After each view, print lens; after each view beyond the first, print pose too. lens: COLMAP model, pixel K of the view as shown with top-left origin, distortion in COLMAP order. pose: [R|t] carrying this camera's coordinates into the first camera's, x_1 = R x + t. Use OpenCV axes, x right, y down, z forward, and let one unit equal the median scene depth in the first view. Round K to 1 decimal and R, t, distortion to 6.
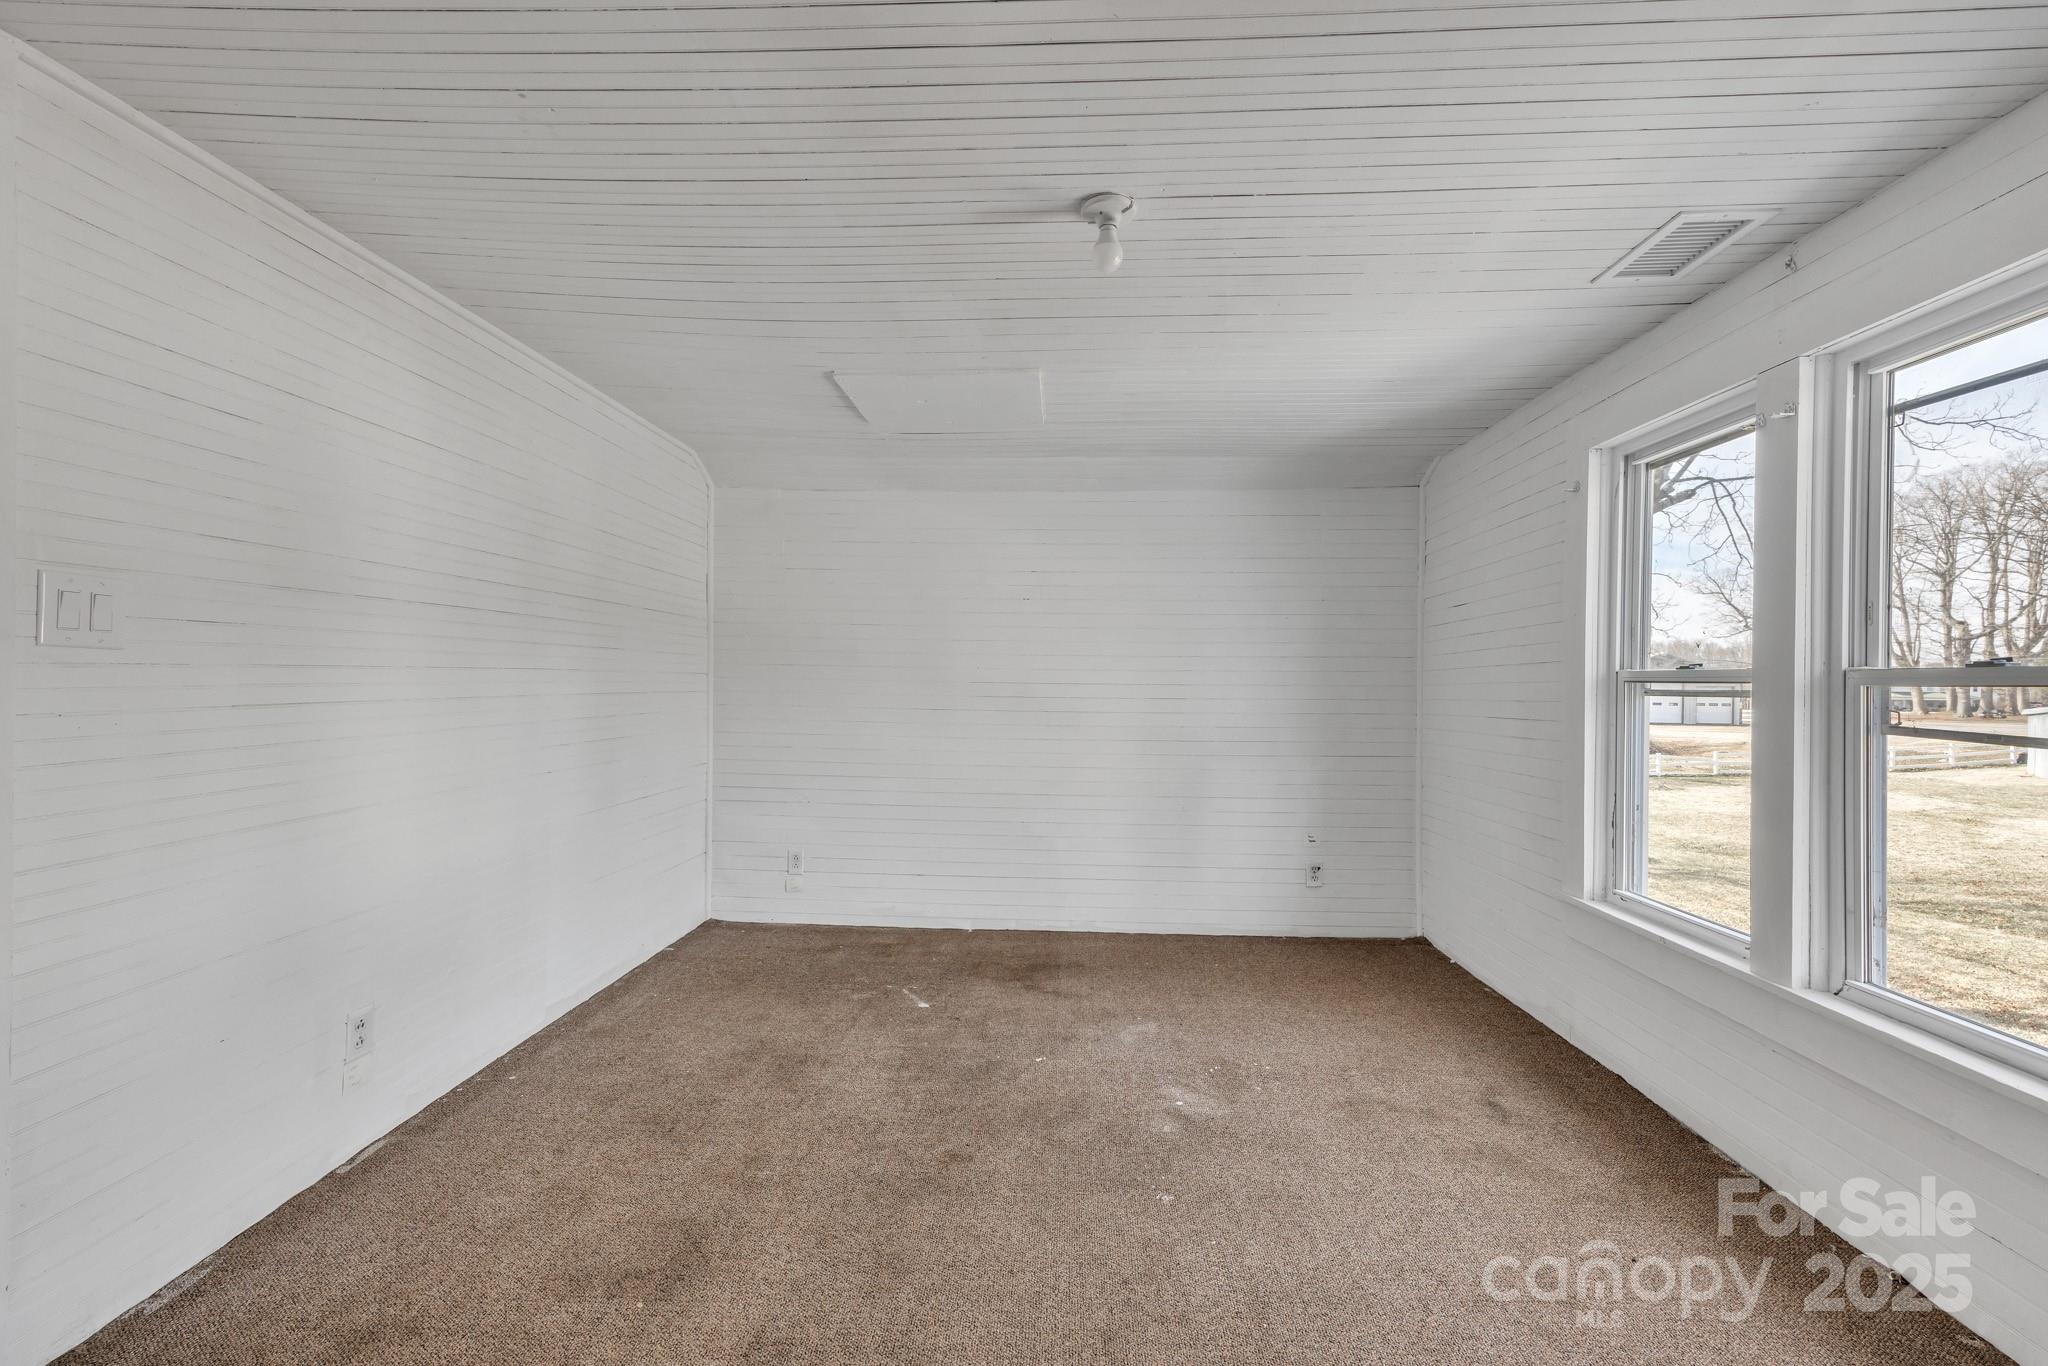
lens RADIAL K [[836.4, 0, 1028.0], [0, 836.4, 683.5], [0, 0, 1]] dist [0.002113, -0.000405]
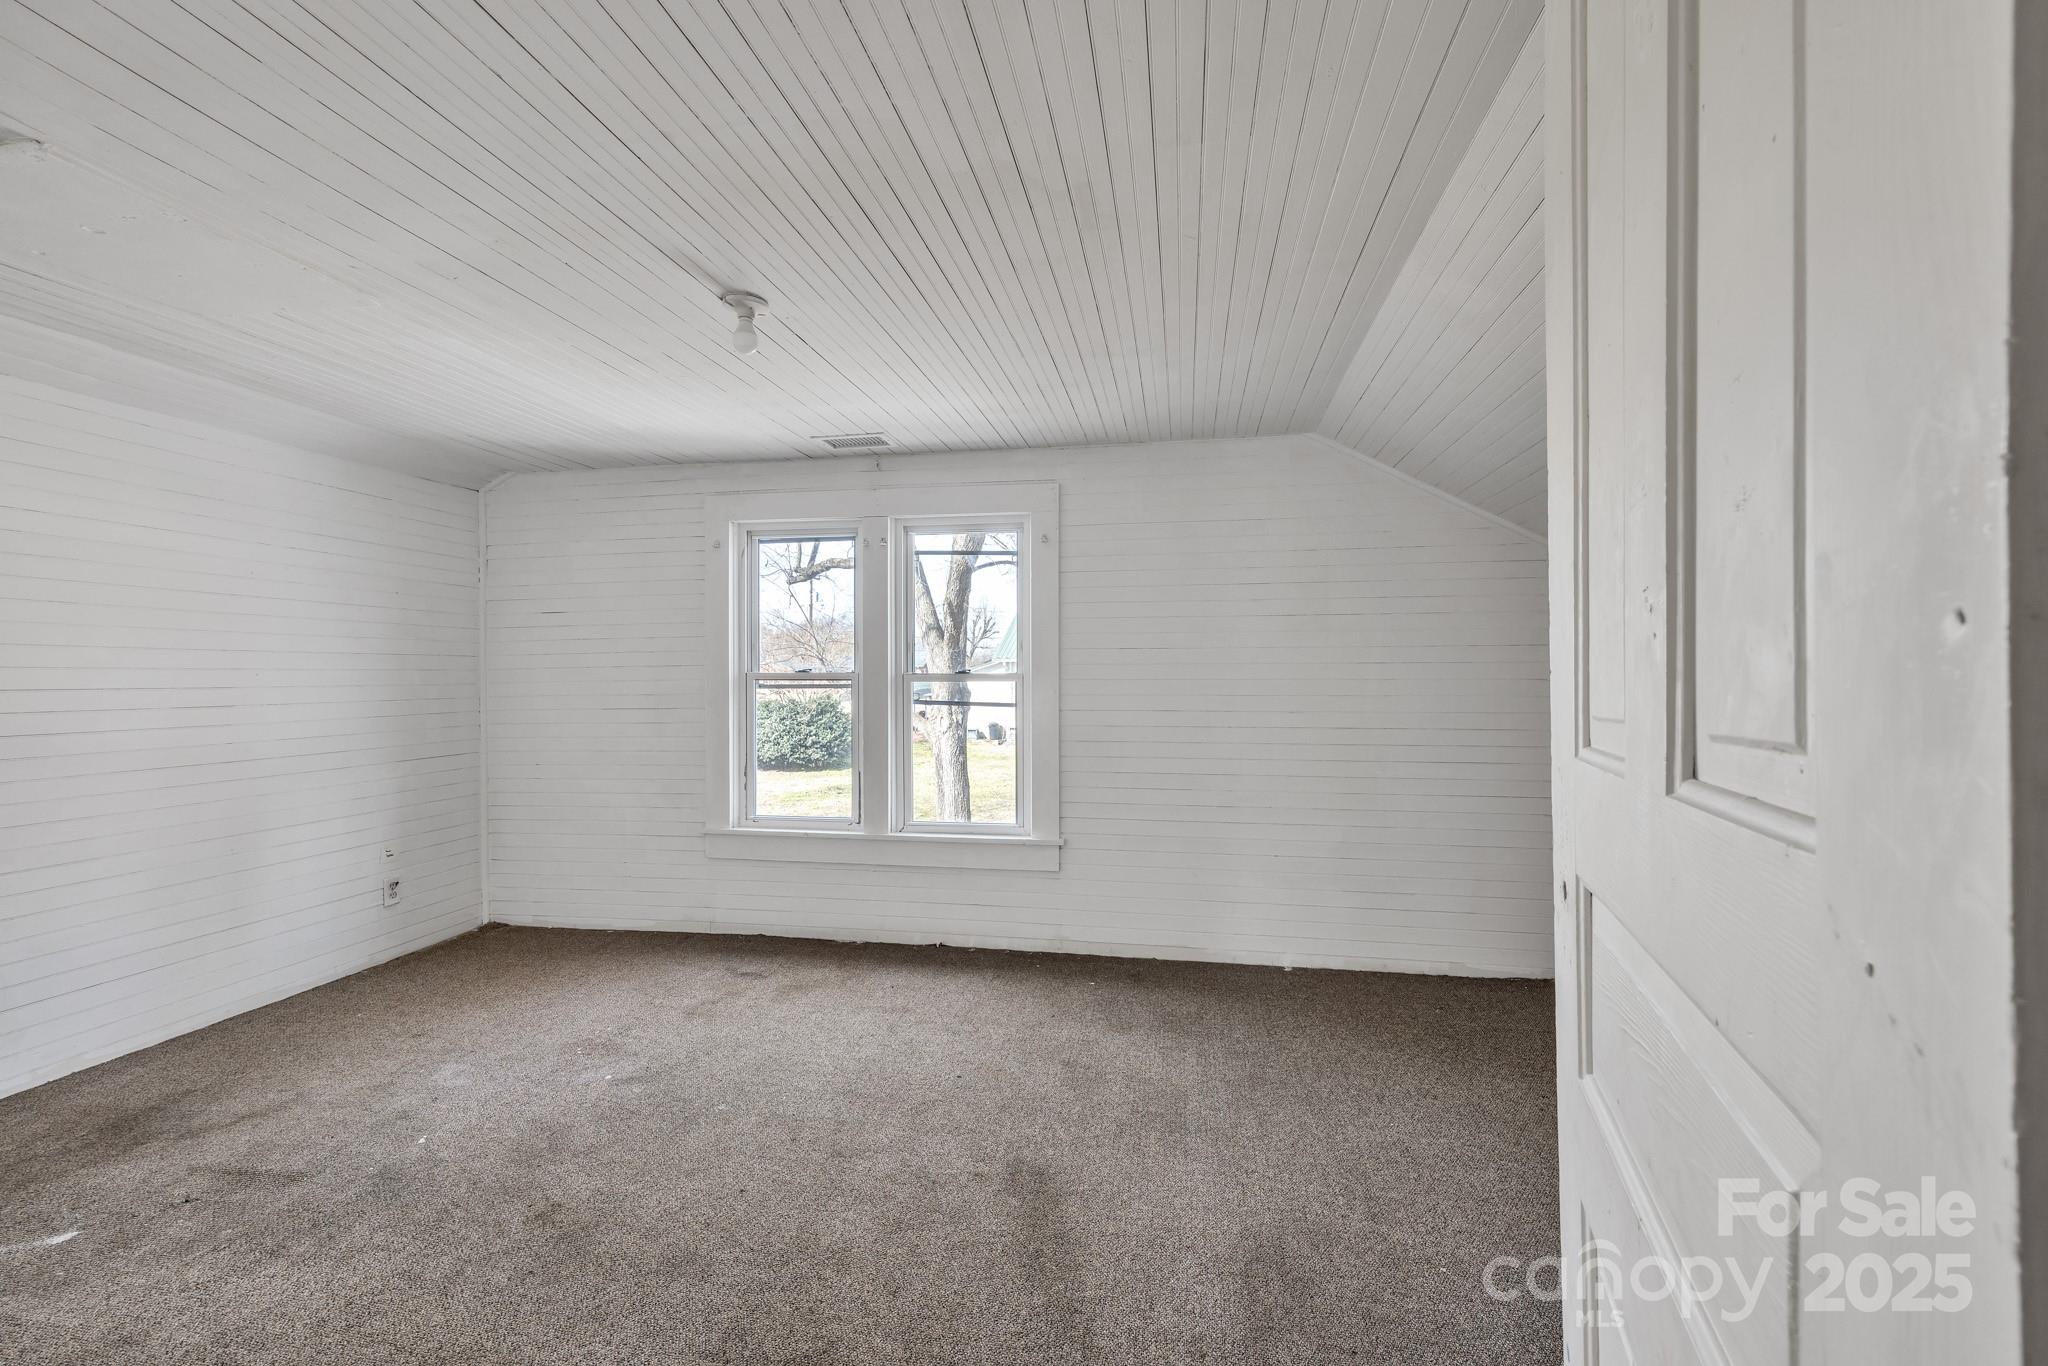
lens RADIAL K [[836.4, 0, 1027.5], [0, 836.4, 677.0], [0, 0, 1]] dist [0.002113, -0.000405]
pose [[0.143950, -0.009586, 0.989539, -0.677472], [0.004101, 0.999950, 0.009091, -0.017532], [-0.989576, 0.002749, 0.143982, 0.261280]]
